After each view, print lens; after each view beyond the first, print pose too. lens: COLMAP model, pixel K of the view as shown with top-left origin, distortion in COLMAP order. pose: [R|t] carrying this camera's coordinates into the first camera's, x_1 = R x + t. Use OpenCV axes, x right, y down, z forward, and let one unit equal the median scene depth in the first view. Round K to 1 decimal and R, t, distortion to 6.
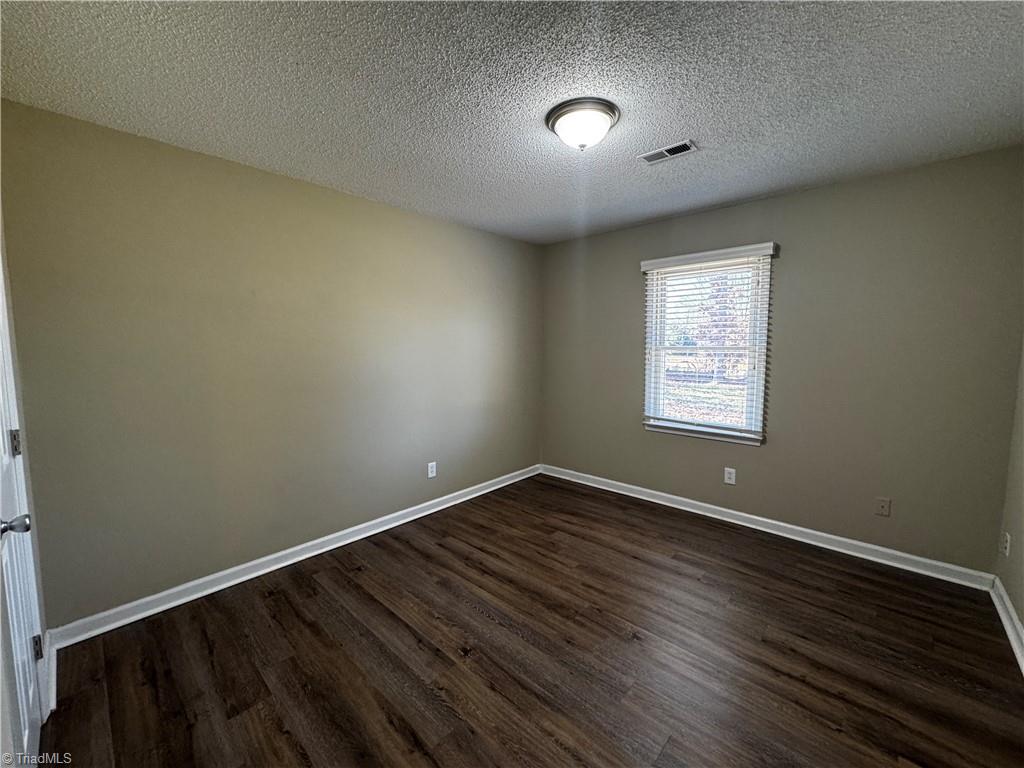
lens RADIAL K [[410.7, 0, 517.8], [0, 410.7, 380.1], [0, 0, 1]] dist [-0.000333, 0.000369]
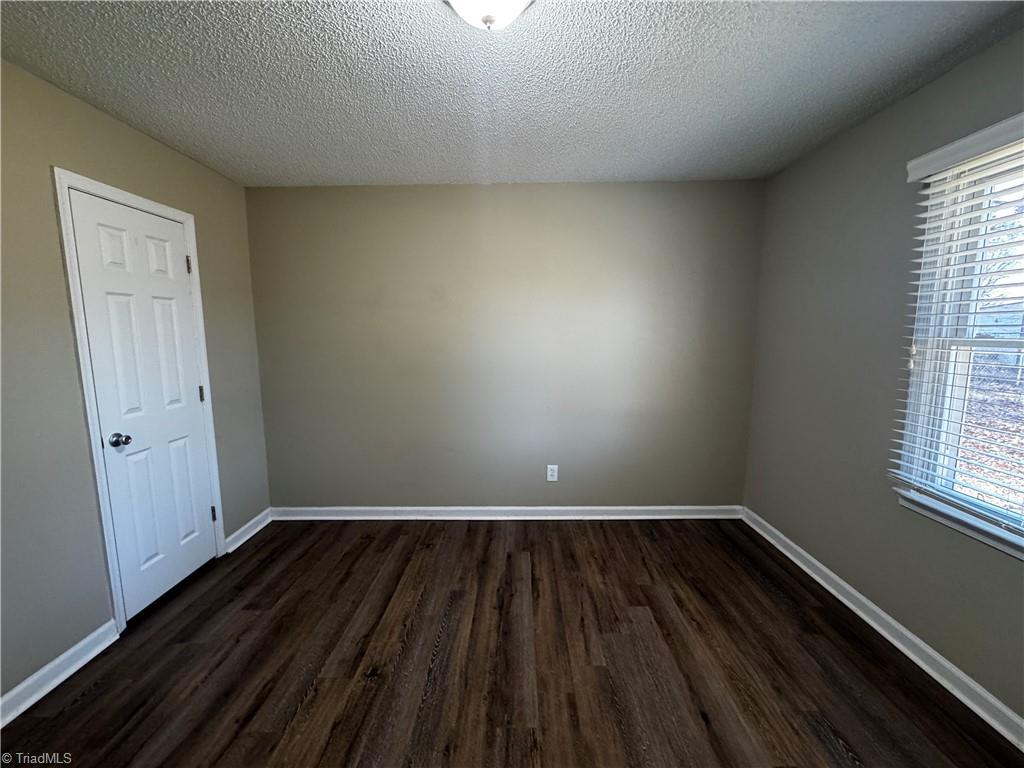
lens RADIAL K [[410.7, 0, 512.9], [0, 410.7, 385.8], [0, 0, 1]] dist [-0.000333, 0.000369]
pose [[0.666067, 0.100495, -0.739091, 0.476255], [-0.057031, 0.994843, 0.083874, -0.053712], [0.743708, -0.013715, 0.668364, 0.423399]]
